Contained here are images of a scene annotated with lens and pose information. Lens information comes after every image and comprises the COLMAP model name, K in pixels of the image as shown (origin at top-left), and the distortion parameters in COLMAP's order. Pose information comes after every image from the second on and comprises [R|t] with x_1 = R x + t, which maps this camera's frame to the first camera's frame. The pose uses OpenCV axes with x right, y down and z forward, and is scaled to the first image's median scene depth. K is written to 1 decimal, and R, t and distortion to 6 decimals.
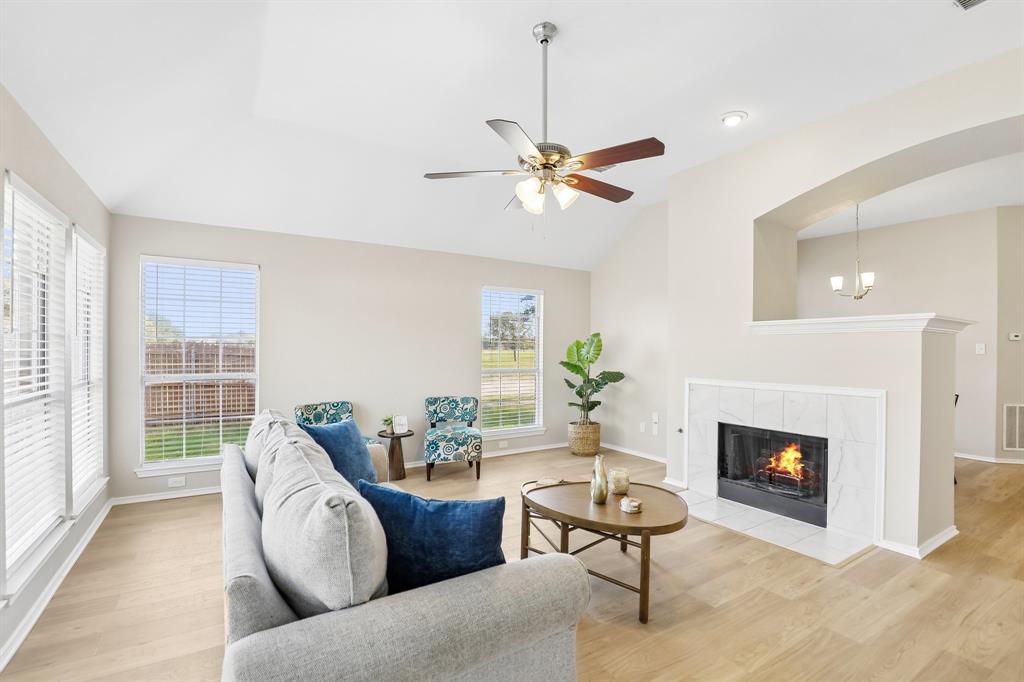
lens RADIAL K [[466.5, 0, 521.8], [0, 466.5, 349.9], [0, 0, 1]] dist [-0.028094, 0.001077]
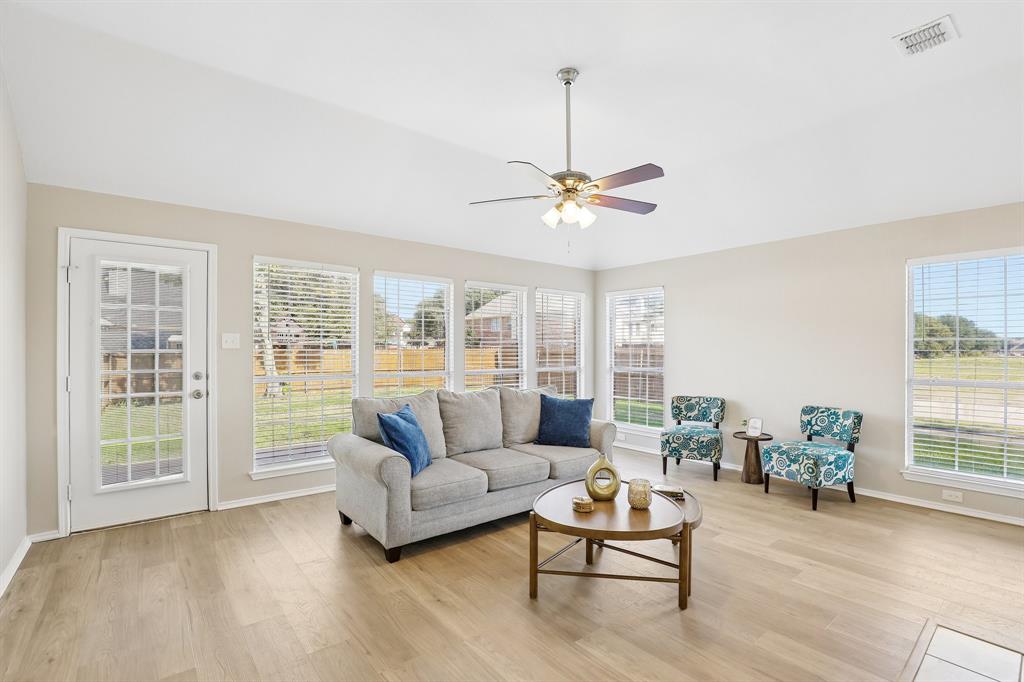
lens RADIAL K [[466.5, 0, 521.8], [0, 466.5, 349.9], [0, 0, 1]] dist [-0.028094, 0.001077]
pose [[0.126362, -0.003990, -0.991976, 0.648641], [-0.001194, 0.999991, -0.004174, 0.002584], [0.991983, 0.001712, 0.126356, 0.398943]]
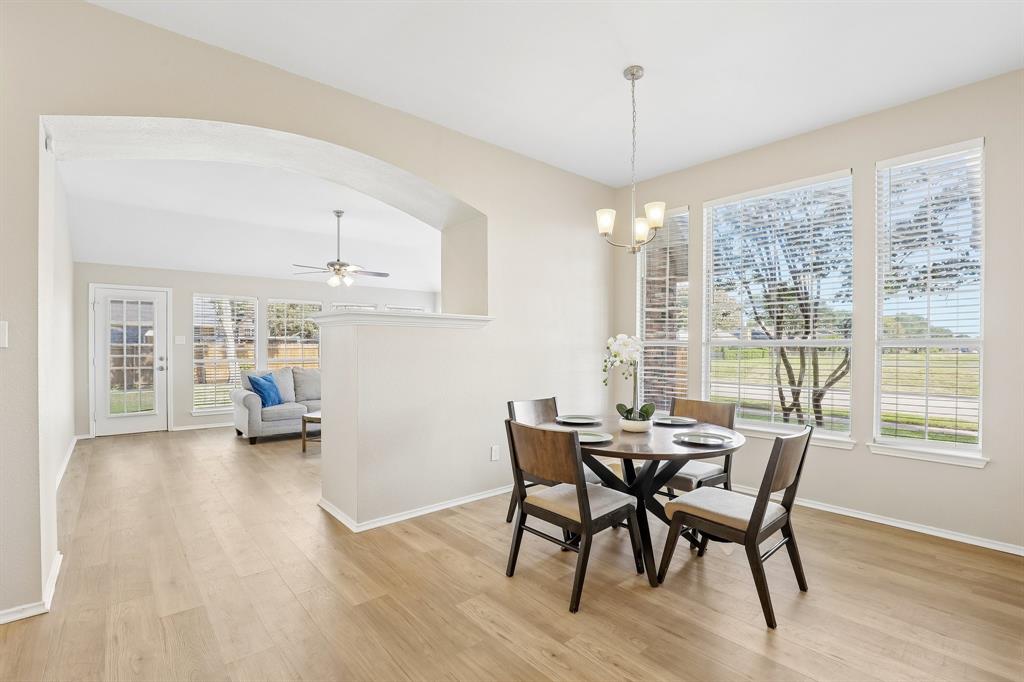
lens RADIAL K [[469.6, 0, 504.2], [0, 469.6, 346.6], [0, 0, 1]] dist [-0.017293, 0.000597]
pose [[0.134788, 0.000837, -0.990874, 1.428615], [-0.003842, 0.999993, 0.000322, 0.000847], [0.990867, 0.003763, 0.134790, 0.837698]]
